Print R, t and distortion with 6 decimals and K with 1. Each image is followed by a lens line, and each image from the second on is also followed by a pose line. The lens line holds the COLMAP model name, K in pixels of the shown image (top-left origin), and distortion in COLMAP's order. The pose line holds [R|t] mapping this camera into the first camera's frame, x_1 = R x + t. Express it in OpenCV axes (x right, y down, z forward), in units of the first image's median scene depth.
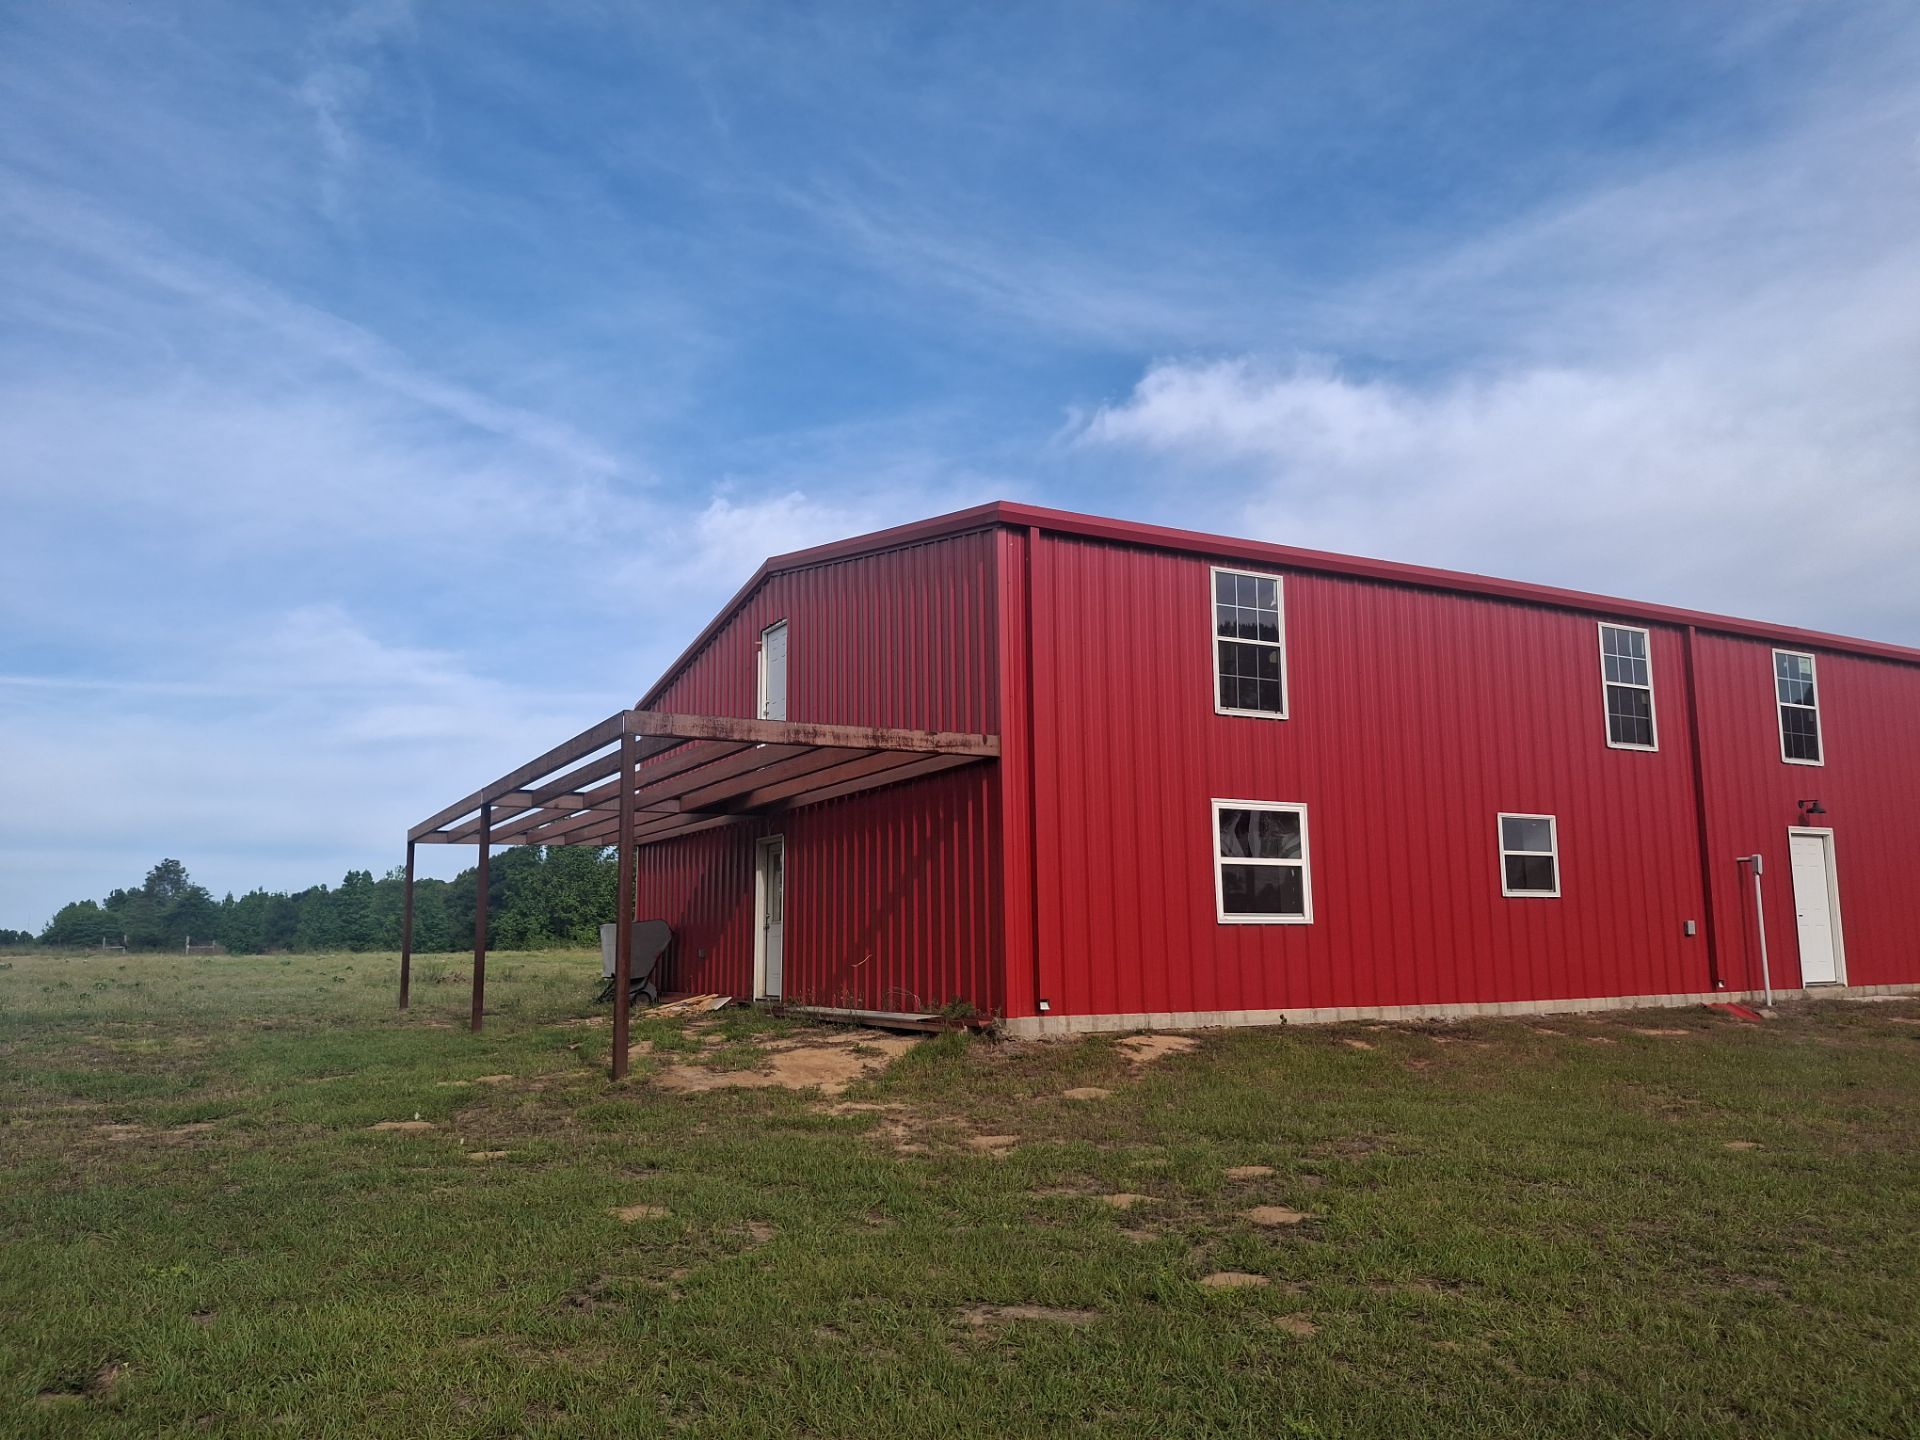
lens RADIAL K [[1432.2, 0, 974.7], [0, 1432.2, 713.0], [0, 0, 1]] dist [0.001893, -0.017976]
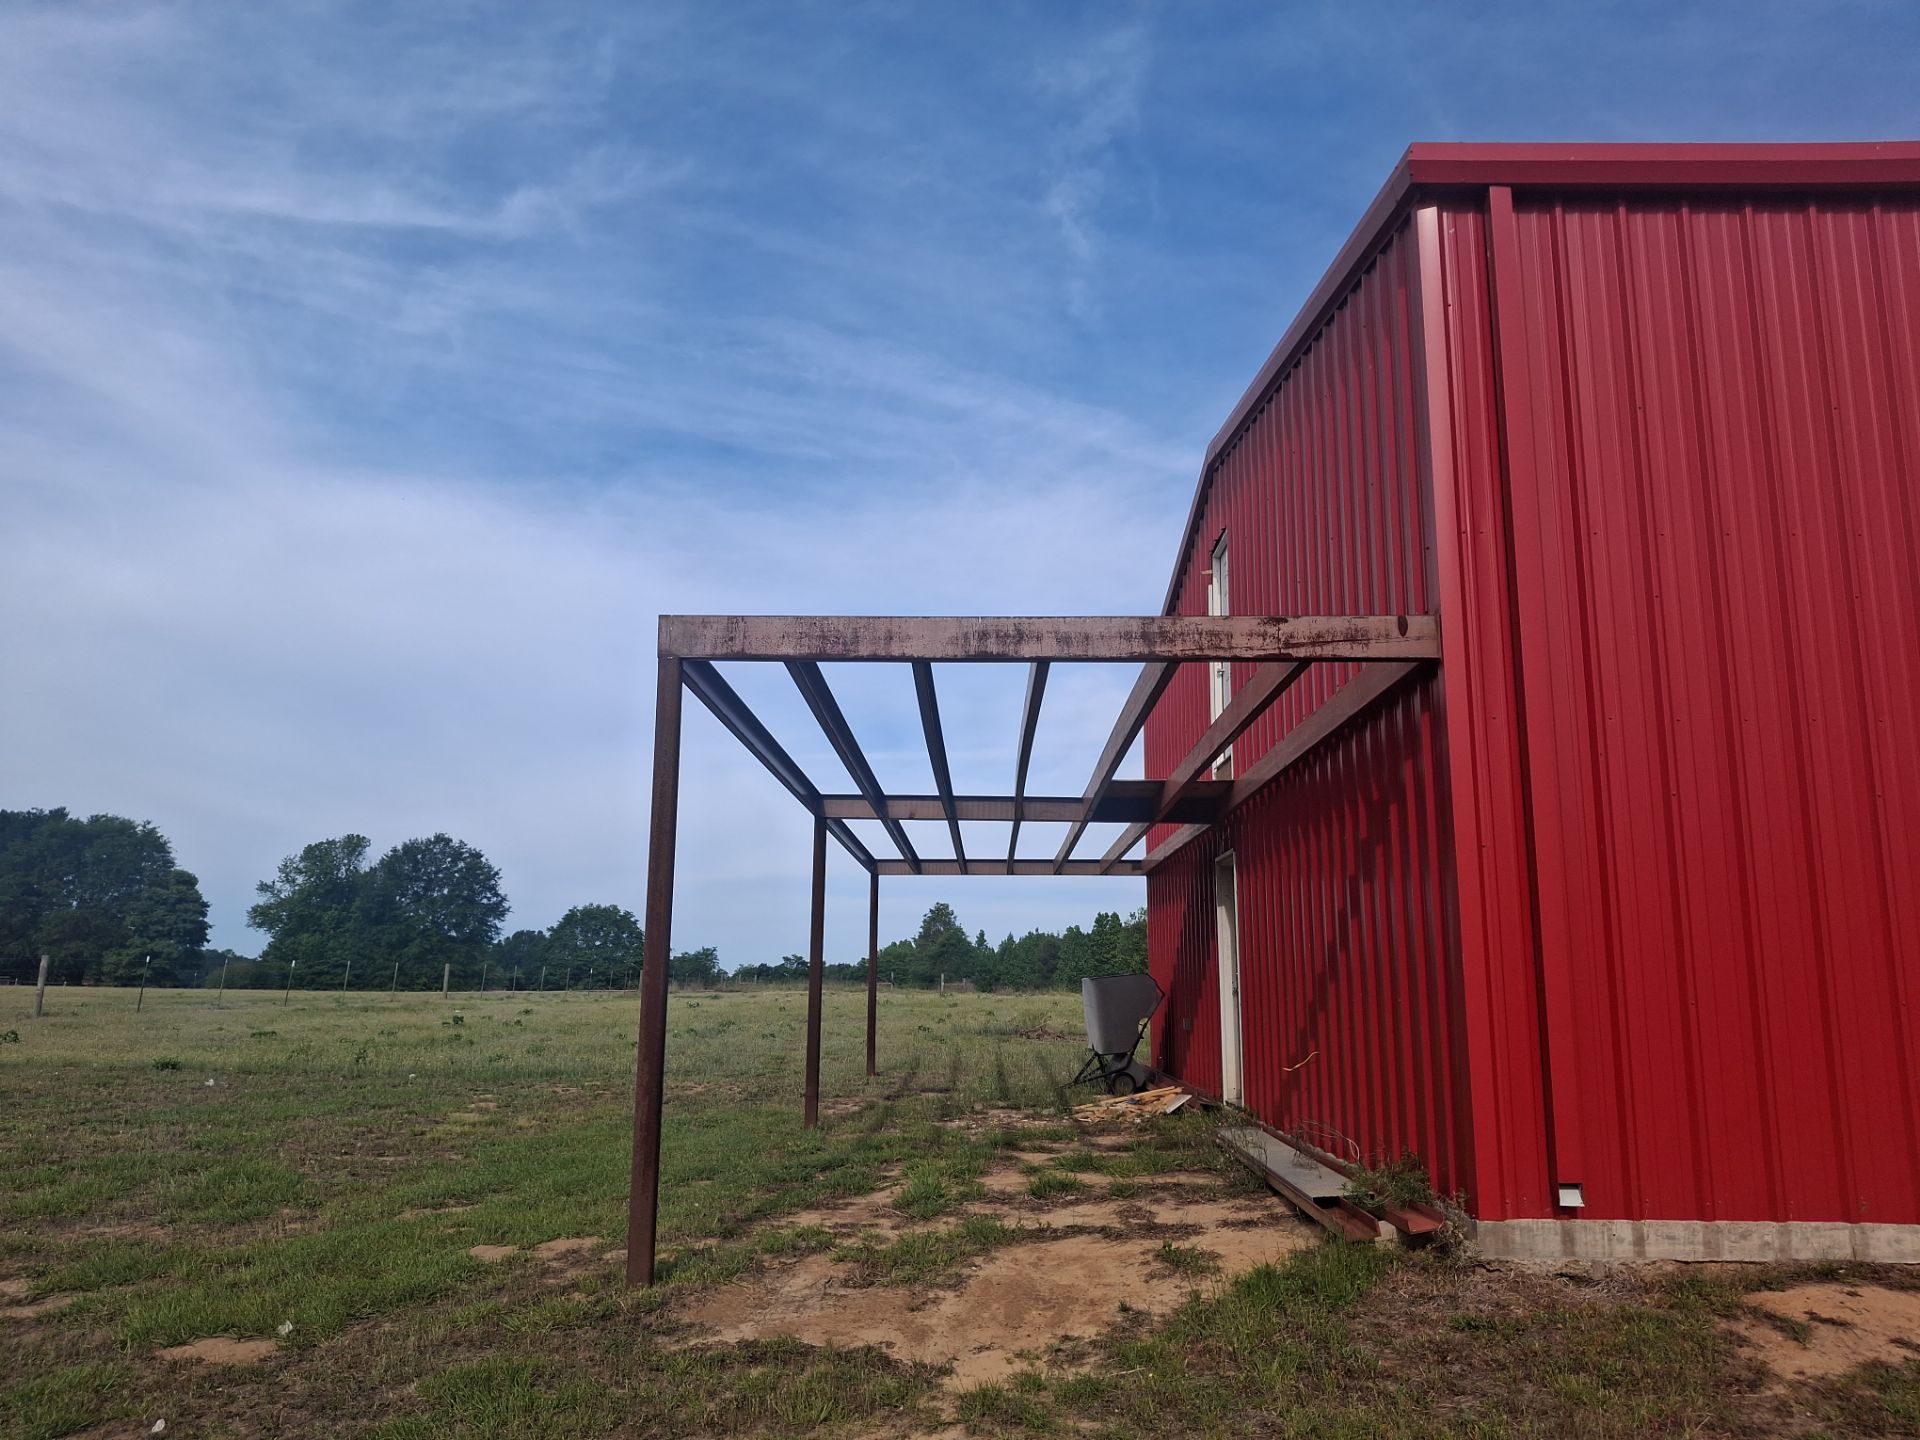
lens RADIAL K [[1432.2, 0, 962.0], [0, 1432.2, 723.7], [0, 0, 1]] dist [0.001893, -0.017976]
pose [[0.862177, -0.073808, -0.501201, 0.124757], [0.063666, 0.997272, -0.037339, 0.063154], [0.502590, 0.000283, 0.864525, 0.534971]]
